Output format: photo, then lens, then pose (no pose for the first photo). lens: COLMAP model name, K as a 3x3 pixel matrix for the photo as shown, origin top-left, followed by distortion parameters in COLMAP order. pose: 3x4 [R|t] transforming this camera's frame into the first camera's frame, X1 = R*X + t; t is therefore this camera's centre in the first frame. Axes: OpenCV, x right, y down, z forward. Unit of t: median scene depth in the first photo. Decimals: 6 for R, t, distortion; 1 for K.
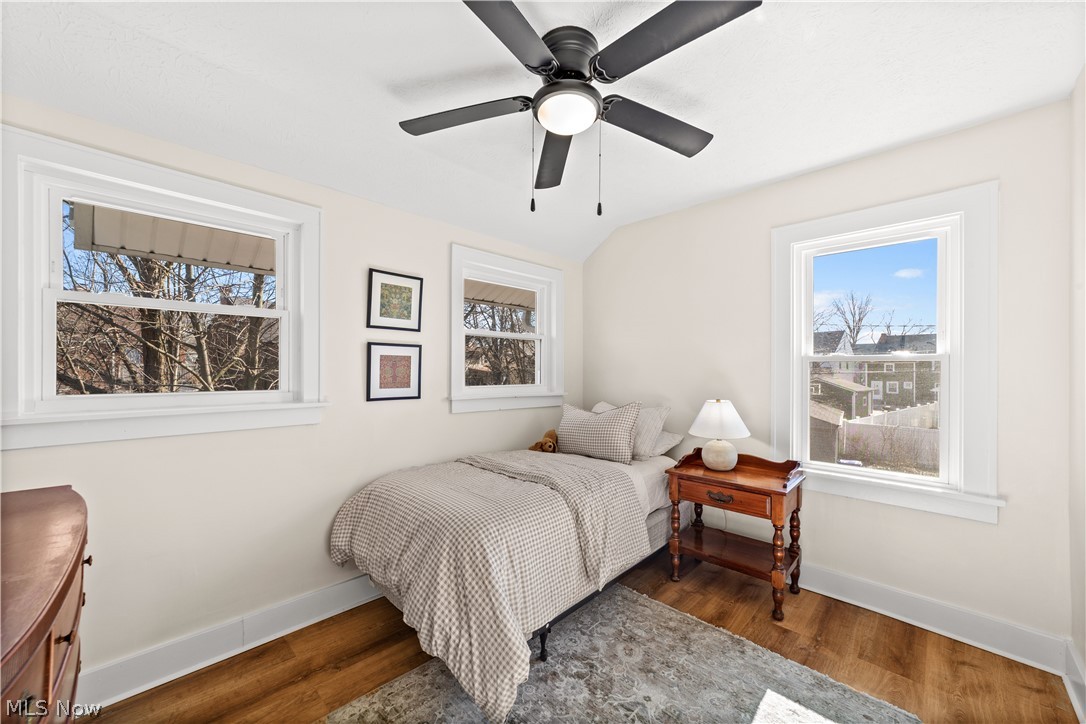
lens RADIAL K [[418.0, 0, 537.9], [0, 418.0, 368.8], [0, 0, 1]] dist [-0.010456, 0.003235]
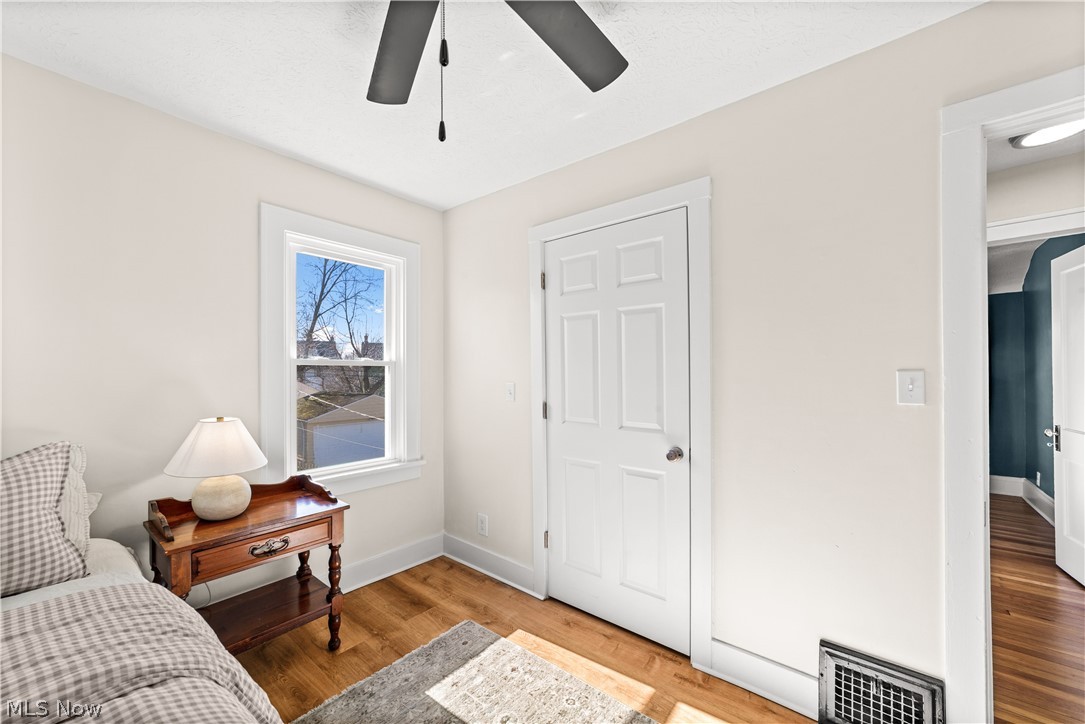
lens RADIAL K [[417.6, 0, 536.7], [0, 417.6, 366.0], [0, 0, 1]] dist [-0.010456, 0.003235]
pose [[-0.102283, 0.006172, 0.994736, -0.388379], [-0.006605, 0.999954, -0.006884, -0.013358], [-0.994733, -0.007275, -0.102237, 0.677945]]
